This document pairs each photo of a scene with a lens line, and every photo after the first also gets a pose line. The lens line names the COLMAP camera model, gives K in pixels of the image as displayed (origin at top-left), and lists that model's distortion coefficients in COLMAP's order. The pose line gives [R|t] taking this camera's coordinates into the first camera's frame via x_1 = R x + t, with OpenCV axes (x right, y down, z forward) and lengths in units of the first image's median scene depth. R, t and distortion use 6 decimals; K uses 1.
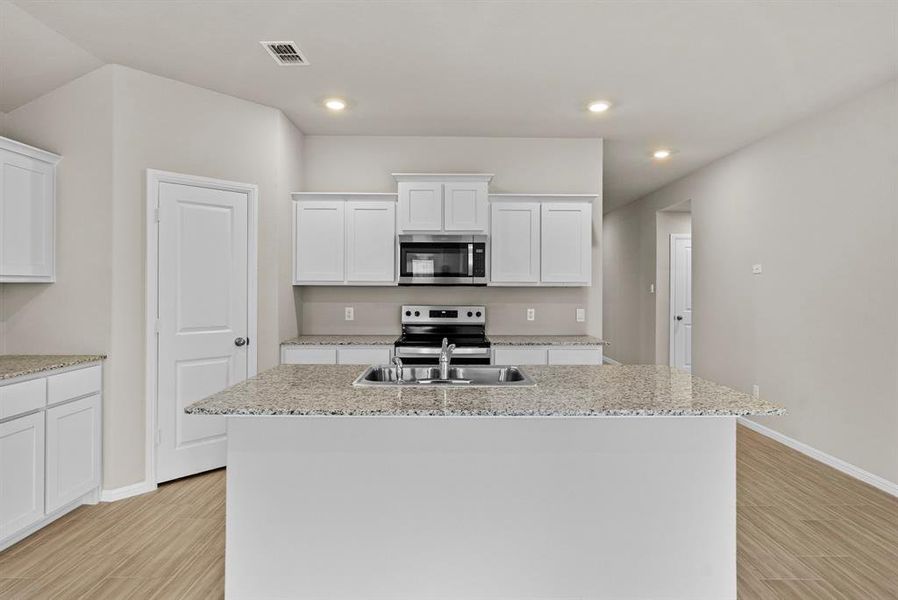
lens RADIAL K [[504.3, 0, 449.2], [0, 504.3, 291.2], [0, 0, 1]] dist [-0.000503, 0.000134]
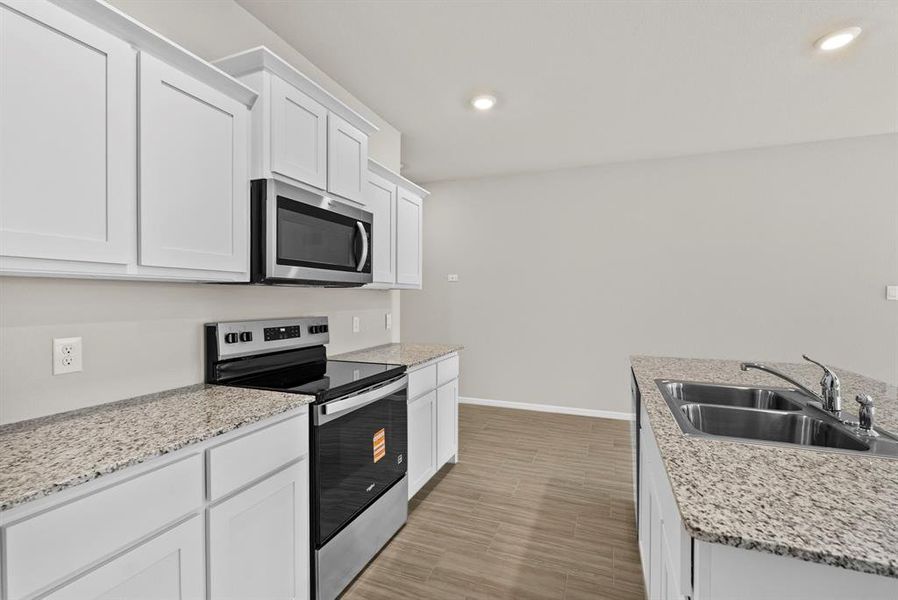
lens RADIAL K [[403.9, 0, 450.9], [0, 403.9, 304.6], [0, 0, 1]] dist [0.000687, 0.001607]
pose [[0.369320, -0.020967, 0.929066, -0.401729], [0.005988, 0.999778, 0.020183, 0.003881], [-0.929283, -0.001891, 0.369364, 0.685409]]
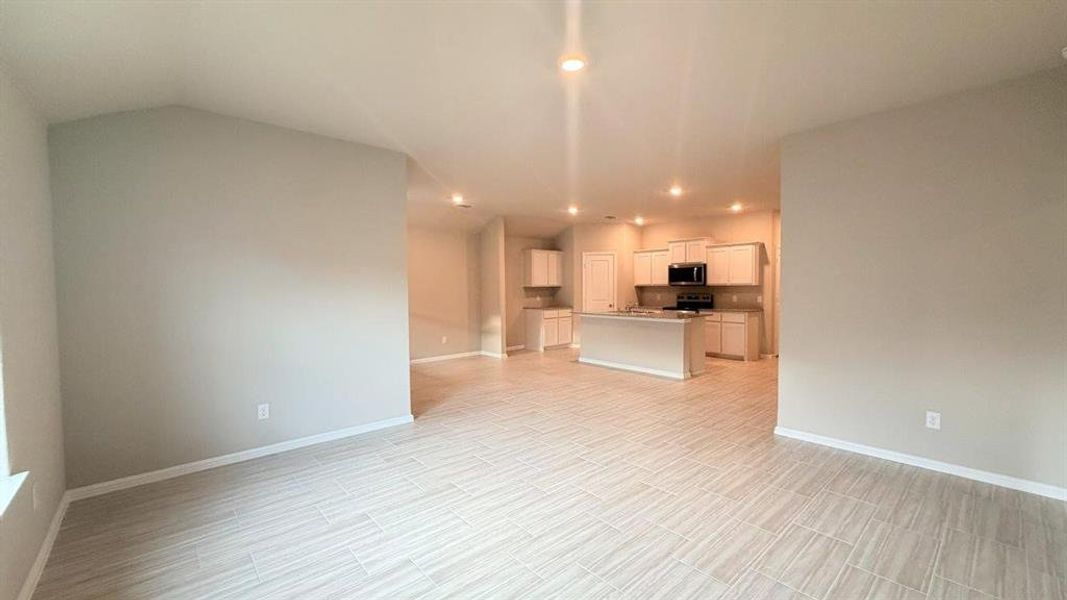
lens RADIAL K [[427.4, 0, 531.4], [0, 427.4, 309.6], [0, 0, 1]] dist [0.007808, -0.000828]
pose [[0.674895, 0.031281, -0.737251, 0.995418], [0.005556, 0.998857, 0.047467, 0.001657], [0.737893, -0.036131, 0.673950, -0.920933]]
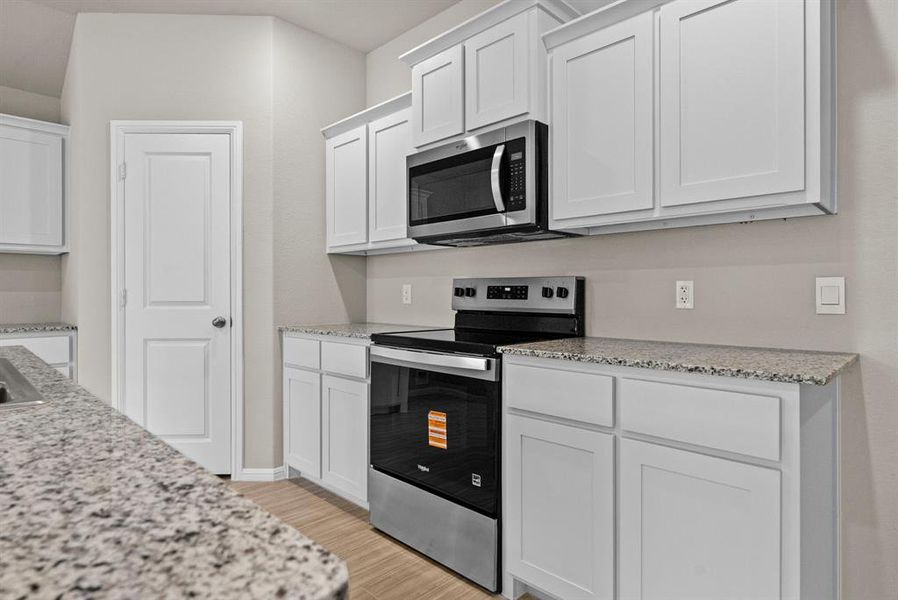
lens RADIAL K [[504.3, 0, 447.8], [0, 504.3, 294.2], [0, 0, 1]] dist [-0.000503, 0.000134]
pose [[0.705943, -0.004392, -0.708255, 0.349771], [-0.001515, 0.999969, -0.007711, 0.054459], [0.708267, 0.006517, 0.705915, 0.609341]]
